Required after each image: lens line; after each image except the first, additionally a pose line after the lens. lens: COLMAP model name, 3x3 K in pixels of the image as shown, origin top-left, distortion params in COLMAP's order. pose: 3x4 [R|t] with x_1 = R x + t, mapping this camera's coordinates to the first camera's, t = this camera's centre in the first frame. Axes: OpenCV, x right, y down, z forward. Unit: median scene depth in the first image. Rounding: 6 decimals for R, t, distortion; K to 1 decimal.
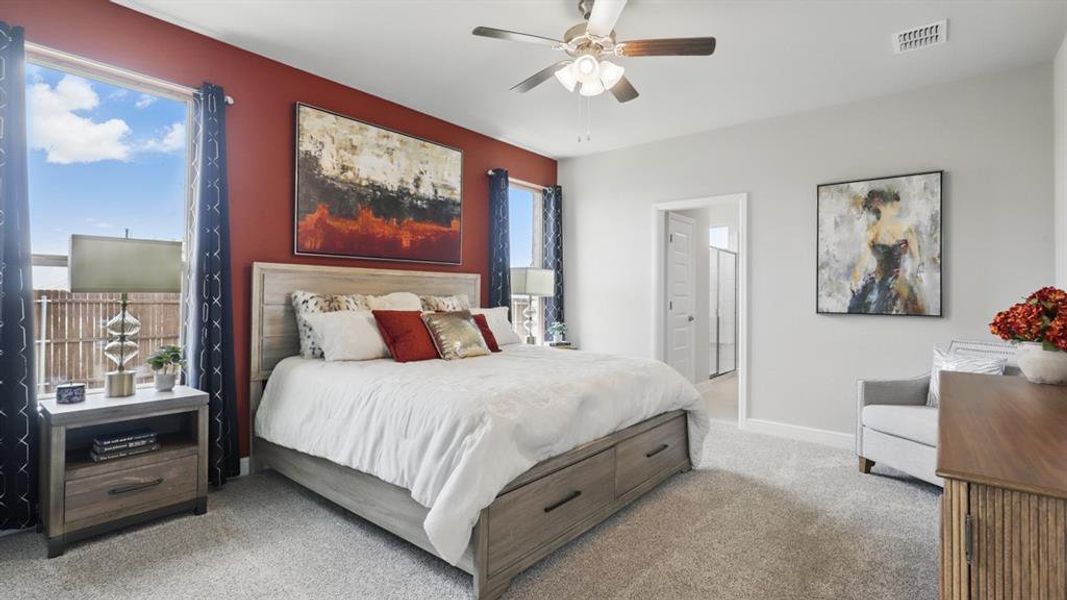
lens RADIAL K [[485.6, 0, 534.9], [0, 485.6, 277.2], [0, 0, 1]] dist [0.002097, 0.000233]
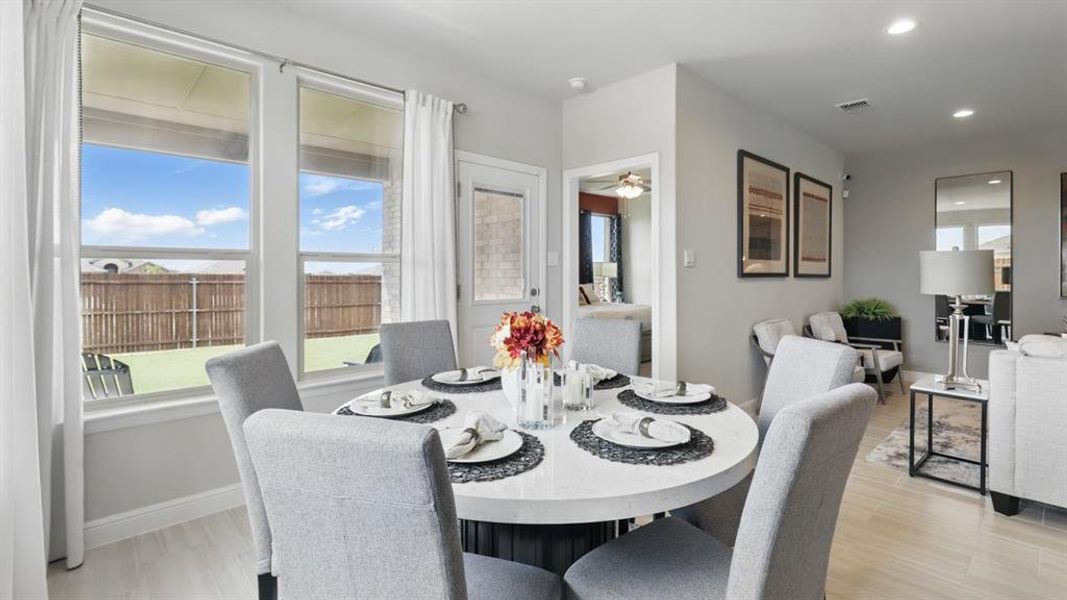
lens RADIAL K [[485.6, 0, 534.9], [0, 485.6, 277.2], [0, 0, 1]] dist [0.002097, 0.000233]
pose [[0.990951, -0.004130, -0.134163, -0.019729], [0.011308, 0.998542, 0.052785, -0.058868], [0.133749, -0.053824, 0.989552, -0.814988]]
